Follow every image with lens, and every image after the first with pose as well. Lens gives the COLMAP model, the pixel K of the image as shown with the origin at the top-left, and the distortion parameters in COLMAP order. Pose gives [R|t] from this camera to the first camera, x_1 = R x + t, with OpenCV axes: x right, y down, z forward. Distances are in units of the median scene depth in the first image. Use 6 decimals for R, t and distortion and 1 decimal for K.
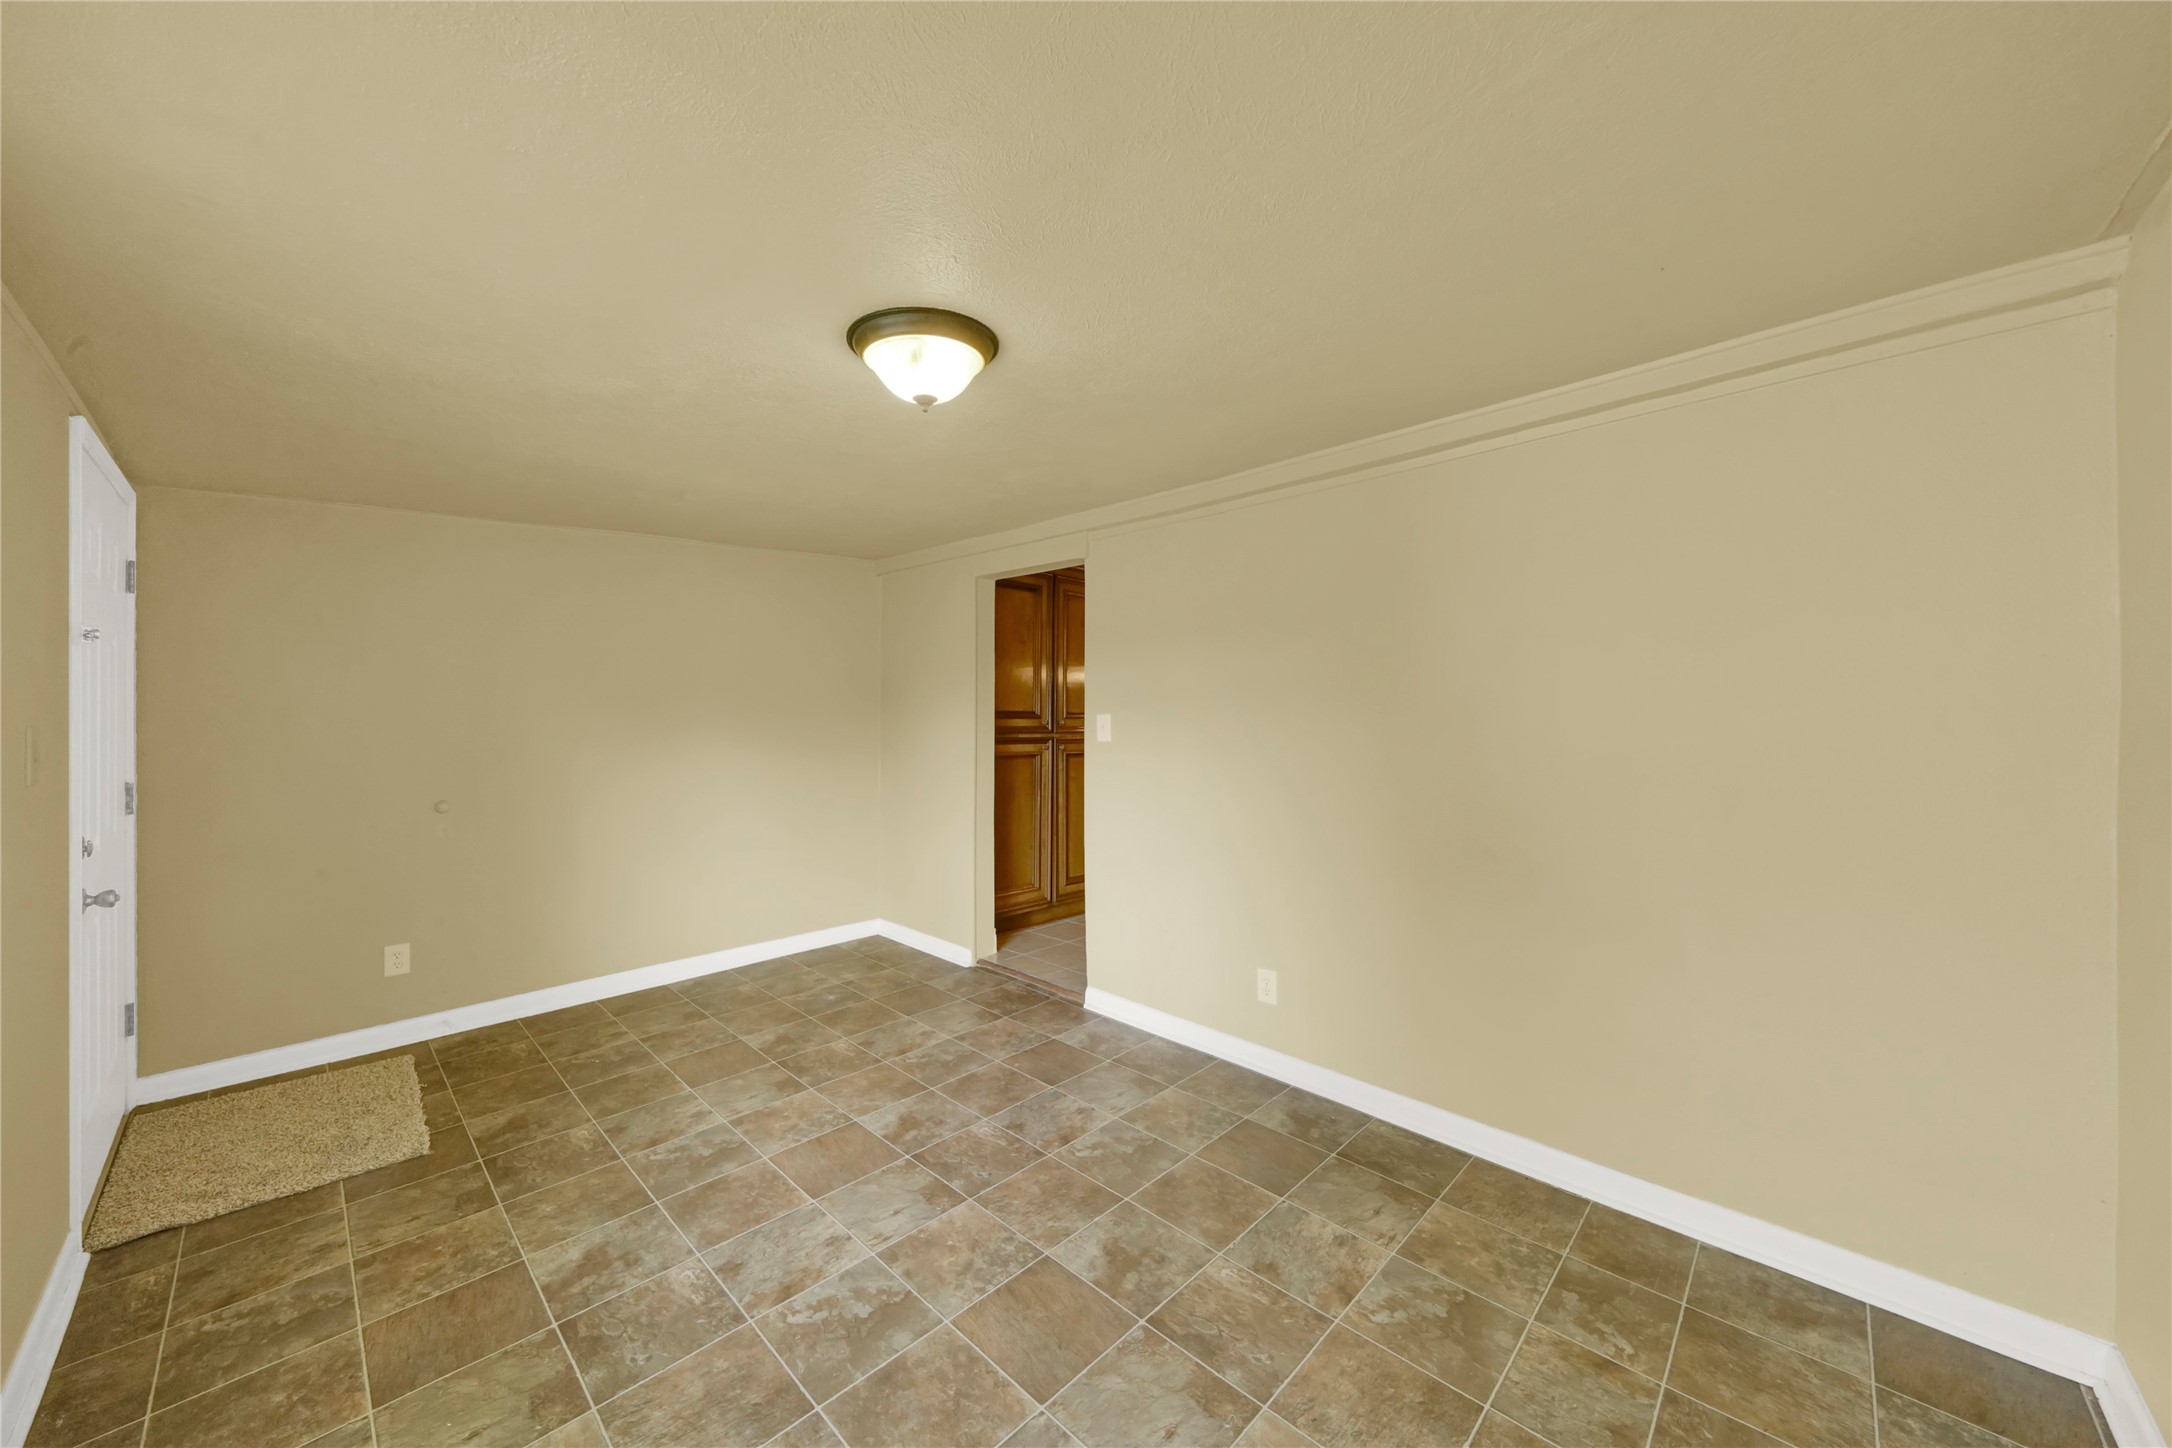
lens RADIAL K [[788.0, 0, 1087.1], [0, 788.0, 726.1], [0, 0, 1]] dist [-0.006334, 0.000123]
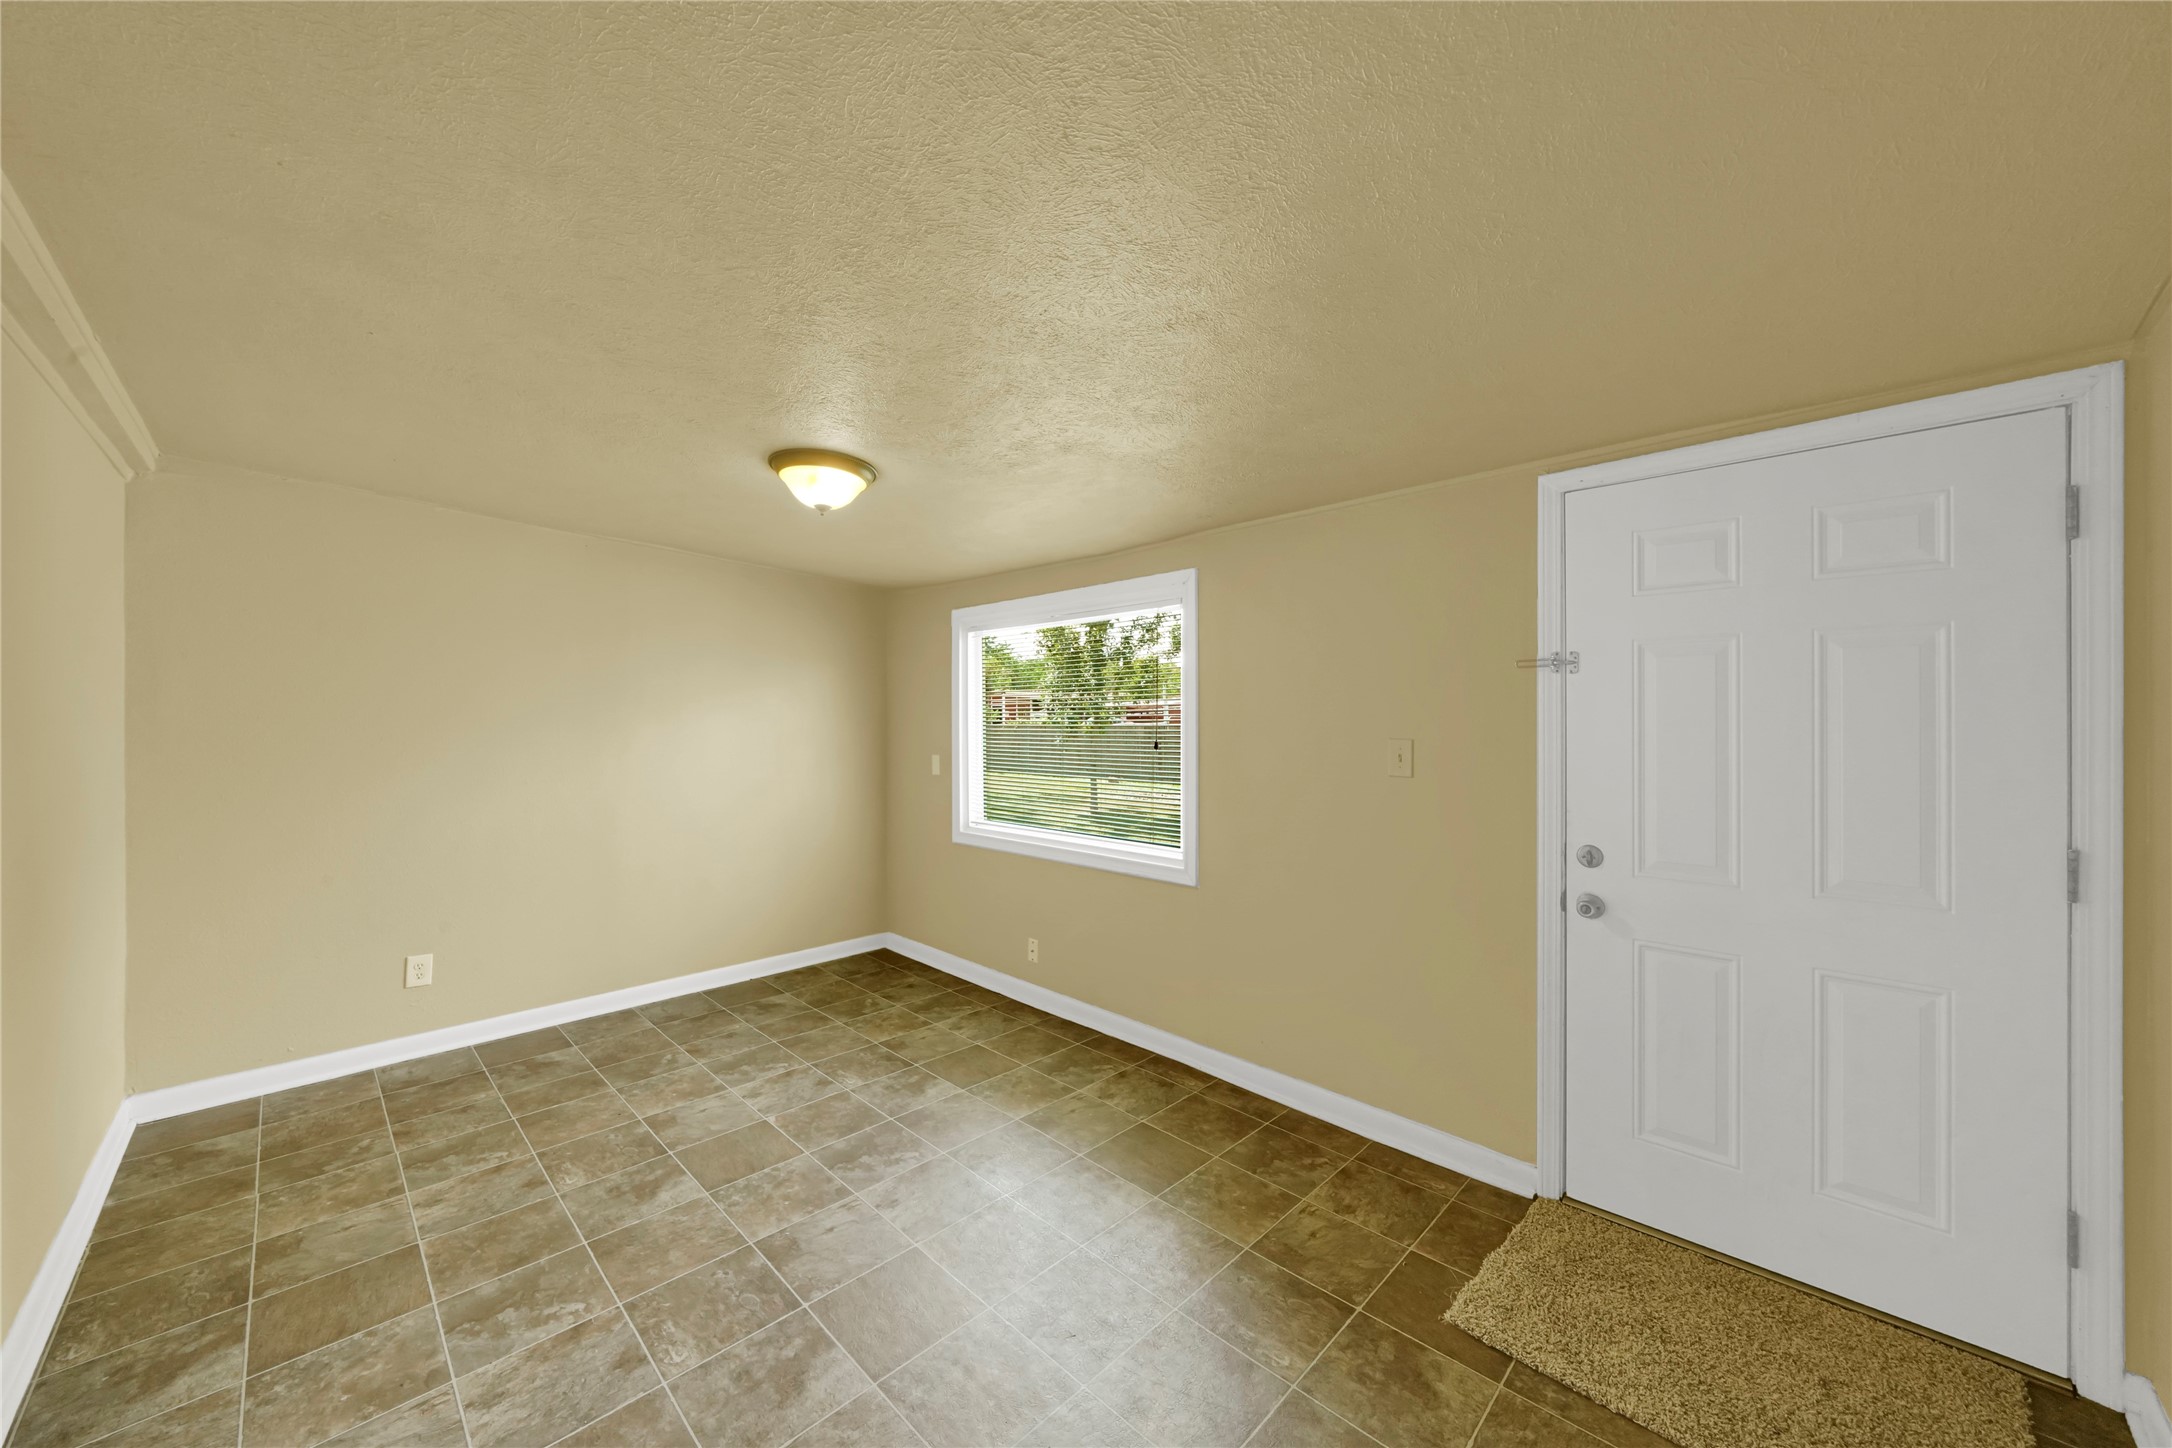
lens RADIAL K [[788.0, 0, 1087.1], [0, 788.0, 726.1], [0, 0, 1]] dist [-0.006334, 0.000123]
pose [[-0.999937, -0.005885, 0.009543, -0.629882], [-0.005755, 0.999891, 0.013599, -0.035810], [-0.009622, 0.013543, -0.999862, 2.181156]]
